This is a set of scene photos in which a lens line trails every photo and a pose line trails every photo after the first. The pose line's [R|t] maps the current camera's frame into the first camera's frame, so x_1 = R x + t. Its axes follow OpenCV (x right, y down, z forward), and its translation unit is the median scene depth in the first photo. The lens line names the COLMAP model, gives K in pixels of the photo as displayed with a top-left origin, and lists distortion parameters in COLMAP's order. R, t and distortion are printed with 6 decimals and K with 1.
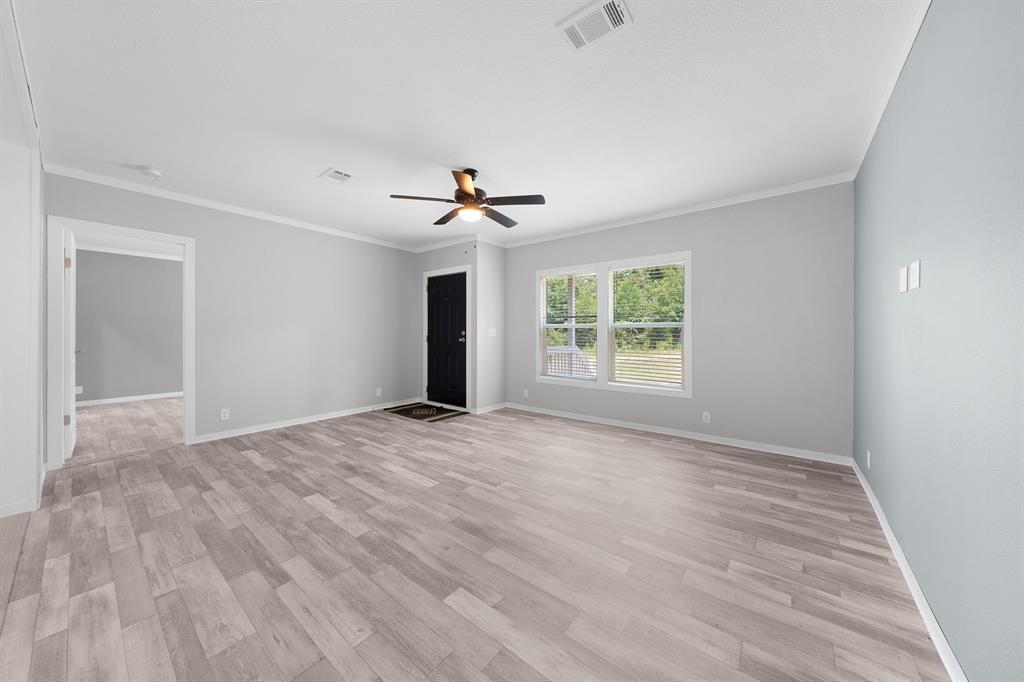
lens RADIAL K [[341.2, 0, 512.0], [0, 341.2, 341.0], [0, 0, 1]] dist [-0.000075, 0.000150]
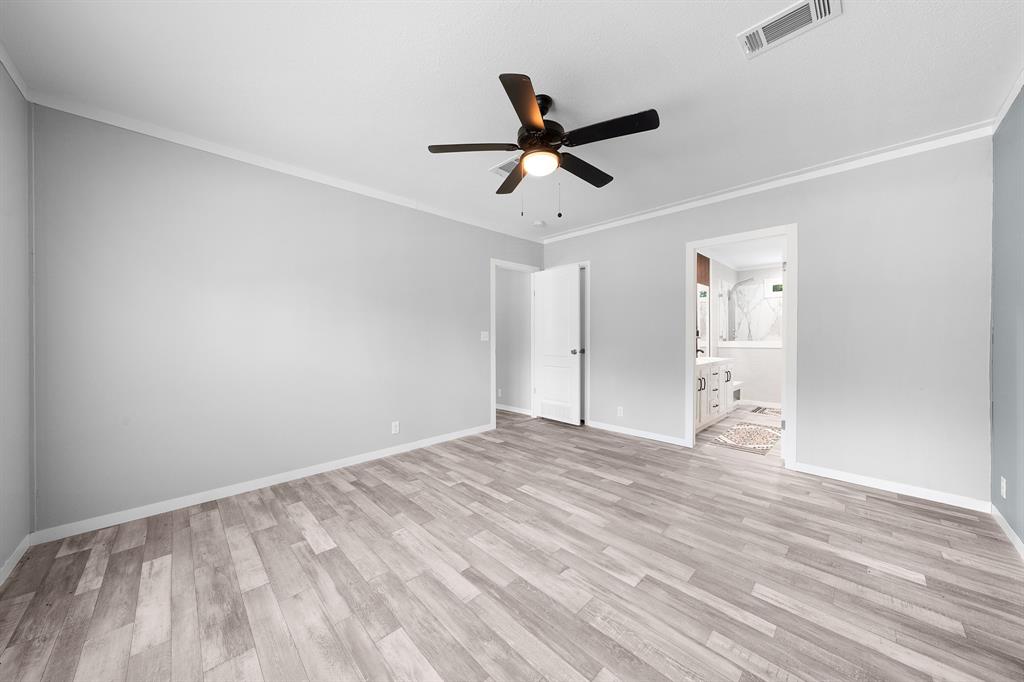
lens RADIAL K [[342.8, 0, 516.4], [0, 342.8, 334.8], [0, 0, 1]] dist [0.001104, 0.000066]
pose [[-0.993234, -0.001833, 0.116116, -0.309950], [0.000784, 0.999747, 0.022491, -0.046353], [-0.116127, 0.022430, -0.992981, 1.872205]]
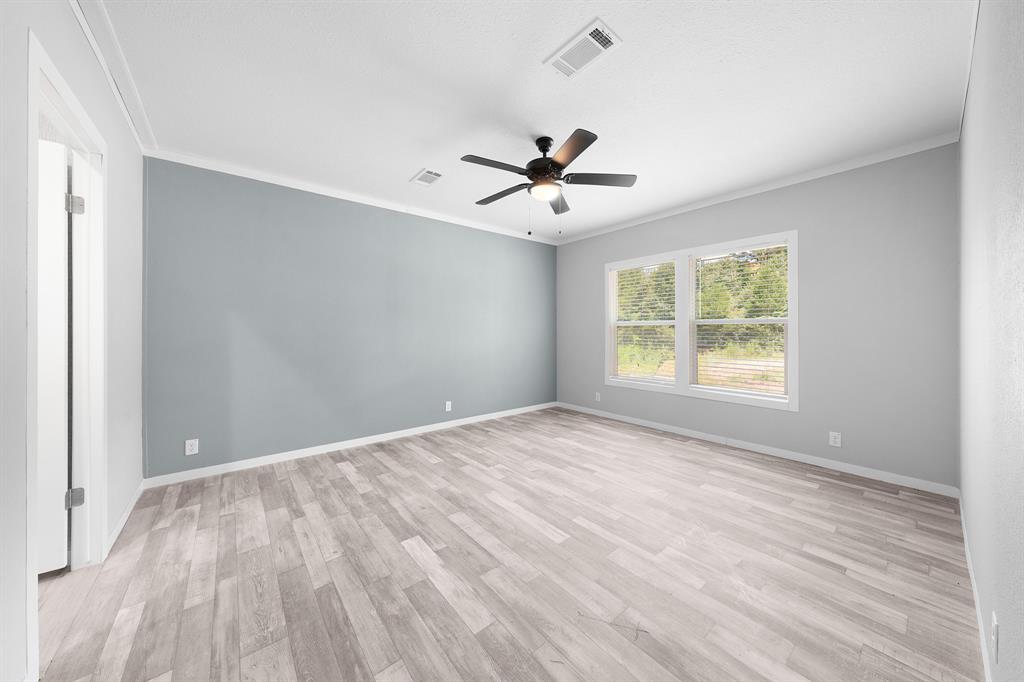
lens RADIAL K [[342.8, 0, 516.4], [0, 342.8, 334.8], [0, 0, 1]] dist [0.001104, 0.000066]
pose [[0.978470, -0.002739, -0.206371, -0.165234], [-0.000444, 0.999882, -0.015376, -0.003711], [0.206389, 0.015137, 0.978353, 0.240495]]
